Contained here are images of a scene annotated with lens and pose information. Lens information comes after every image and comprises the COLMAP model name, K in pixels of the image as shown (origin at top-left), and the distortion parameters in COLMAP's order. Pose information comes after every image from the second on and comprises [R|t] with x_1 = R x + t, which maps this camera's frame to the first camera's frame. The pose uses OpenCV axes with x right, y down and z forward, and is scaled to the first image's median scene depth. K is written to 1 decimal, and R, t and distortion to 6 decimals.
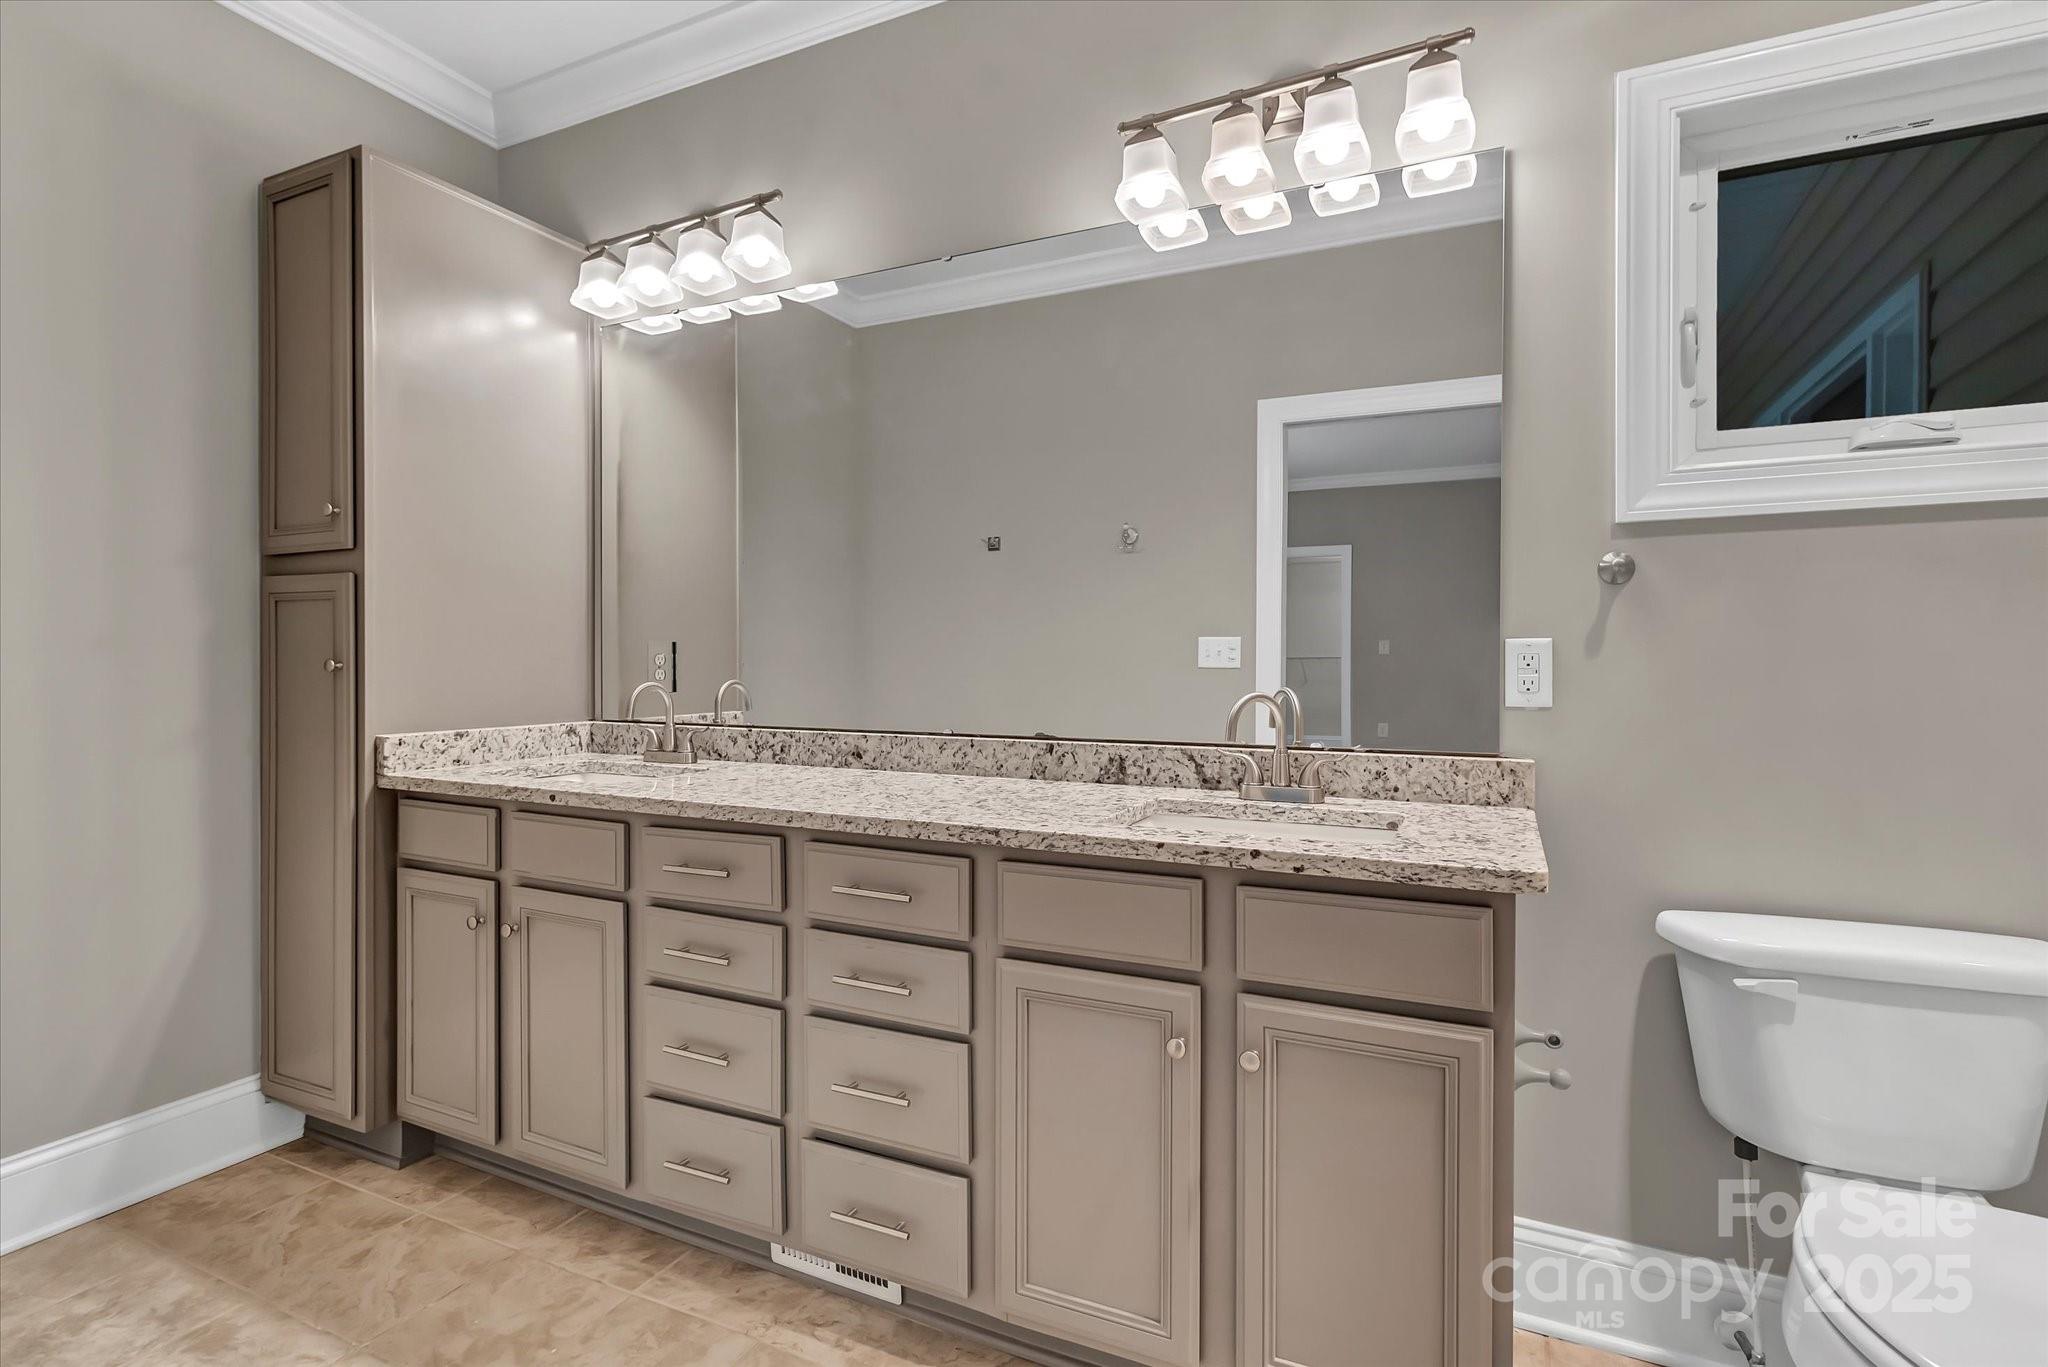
lens RADIAL K [[991.2, 0, 1022.0], [0, 991.2, 675.3], [0, 0, 1]] dist [0.001608, 0.000236]
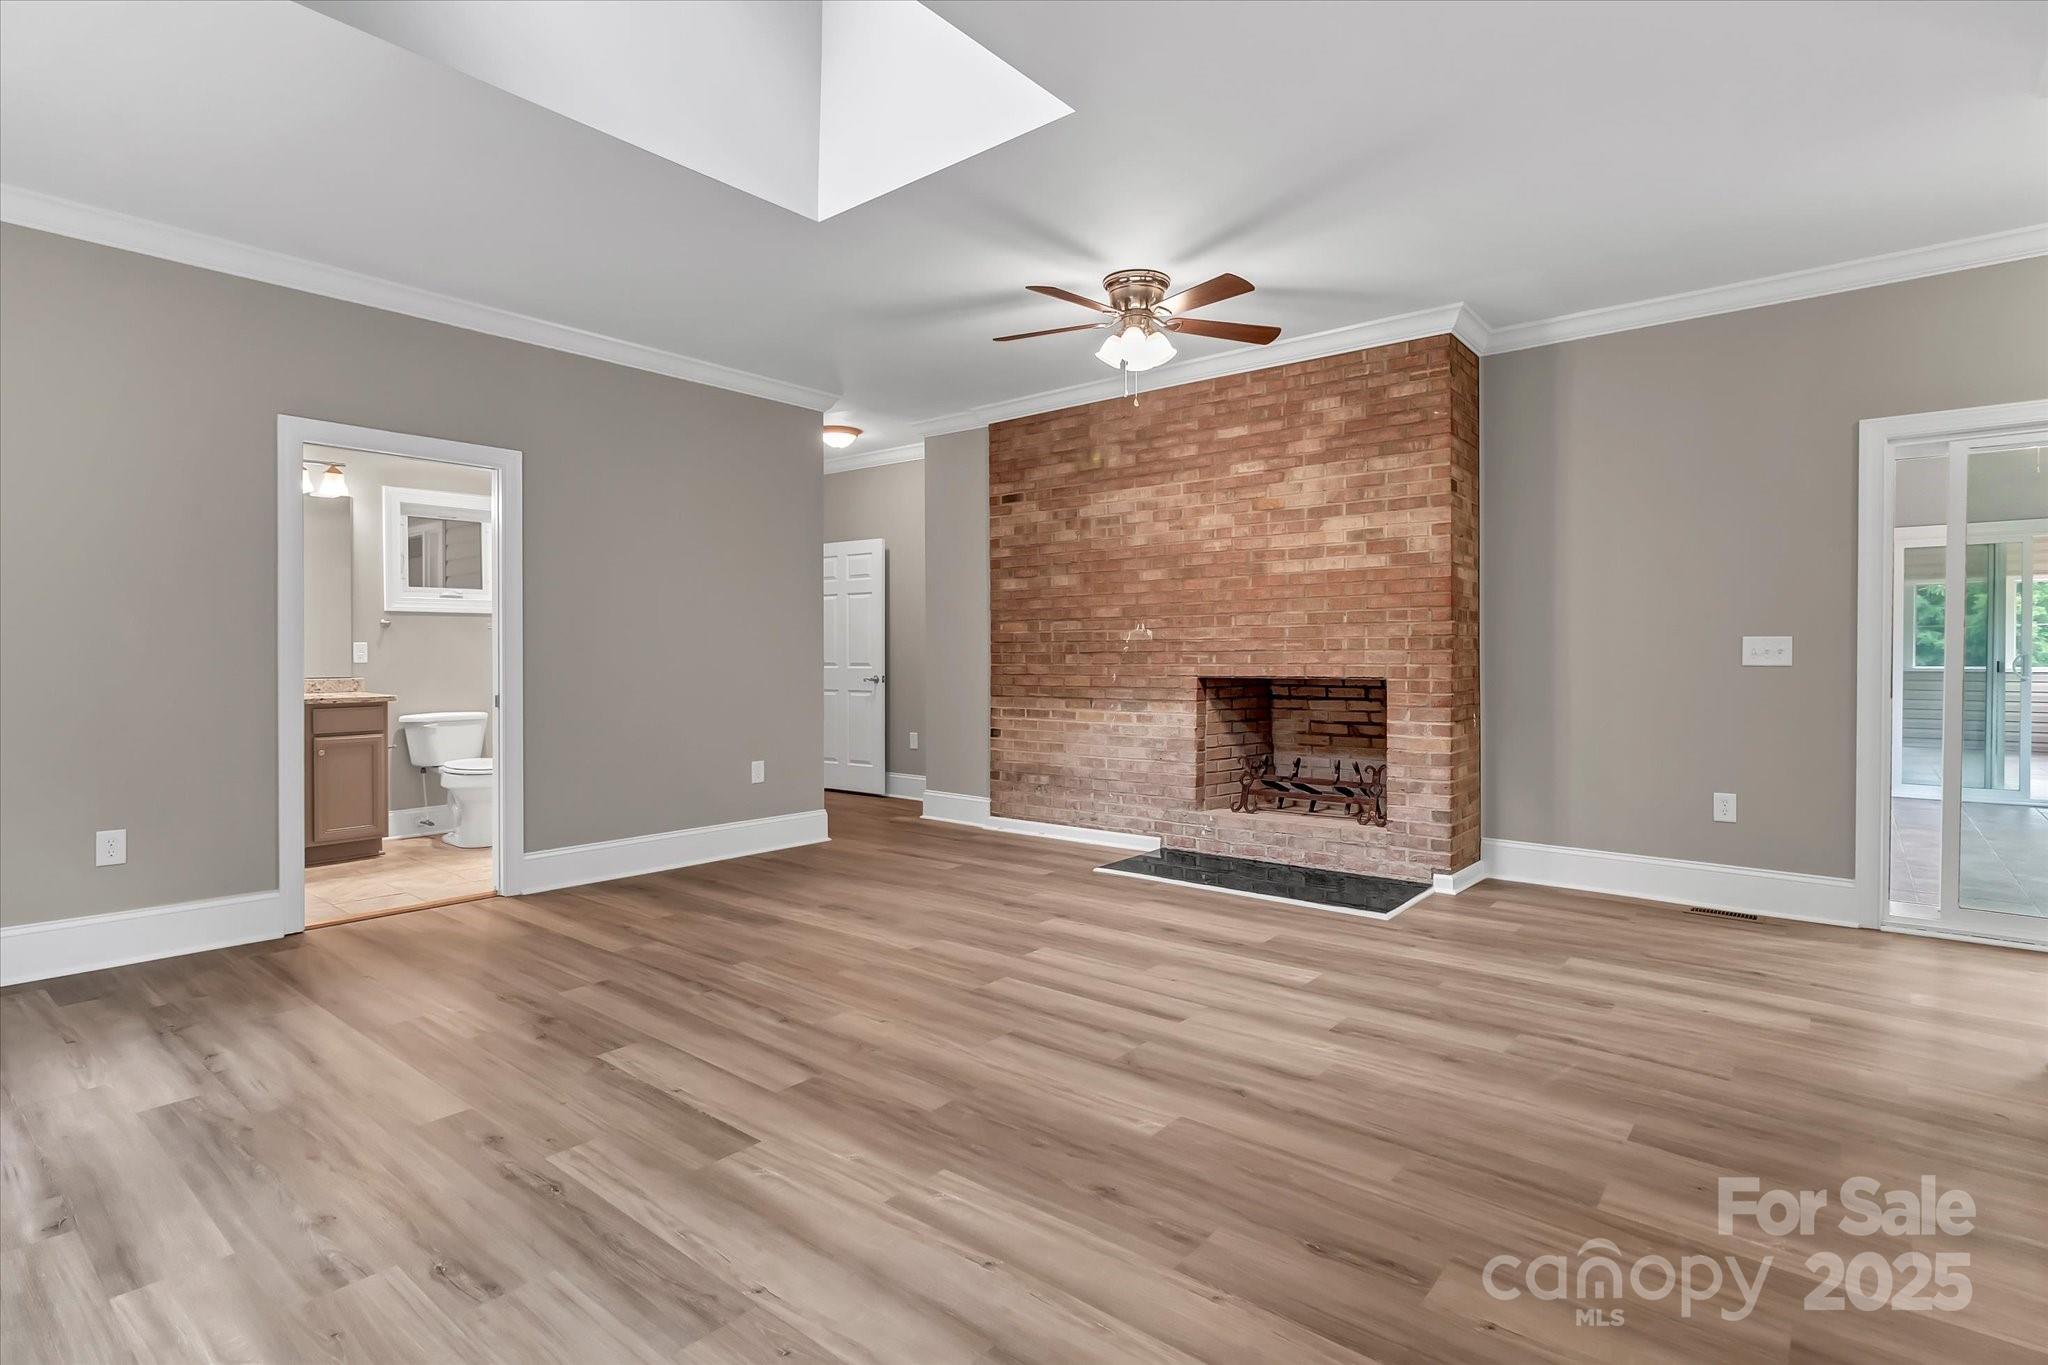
lens RADIAL K [[991.2, 0, 1024.0], [0, 991.2, 673.5], [0, 0, 1]] dist [0.001608, 0.000236]
pose [[0.242960, -0.012883, 0.969951, -2.425075], [0.000517, 0.999913, 0.013151, 0.028269], [-0.970036, -0.002694, 0.242946, -2.206539]]
